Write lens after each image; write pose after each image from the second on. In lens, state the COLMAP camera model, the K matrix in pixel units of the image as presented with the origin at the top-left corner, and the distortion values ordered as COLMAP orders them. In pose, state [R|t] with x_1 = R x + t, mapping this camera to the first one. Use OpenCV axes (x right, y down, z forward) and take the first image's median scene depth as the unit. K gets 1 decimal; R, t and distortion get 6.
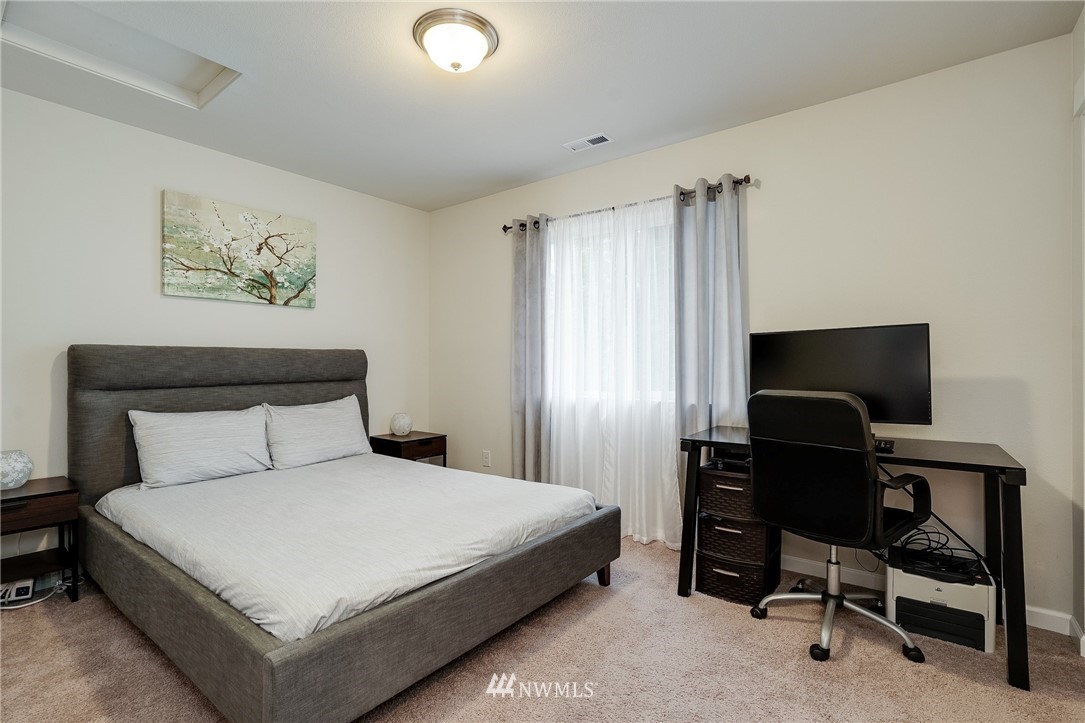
lens RADIAL K [[498.3, 0, 548.1], [0, 498.3, 359.9], [0, 0, 1]] dist [-0.025952, 0.005754]
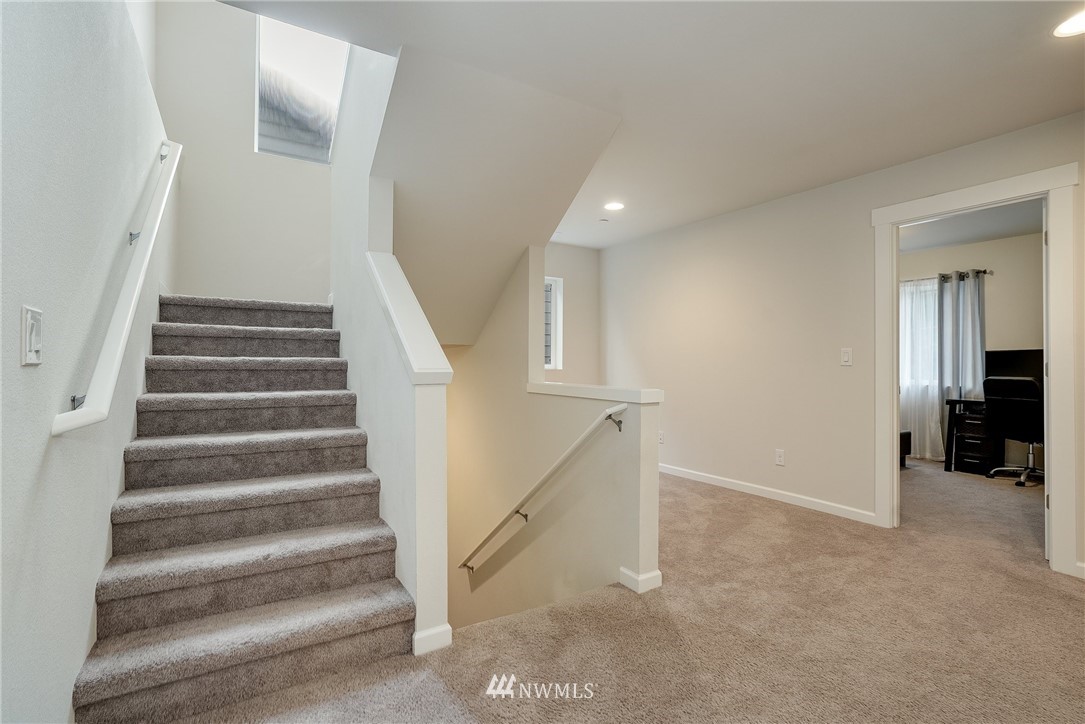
lens RADIAL K [[505.9, 0, 532.2], [0, 505.9, 364.9], [0, 0, 1]] dist [-0.034417, 0.012249]
pose [[0.931391, -0.002012, -0.364014, -0.553886], [0.004701, 0.999968, 0.006502, -0.012782], [0.363989, -0.007768, 0.931371, -1.485455]]
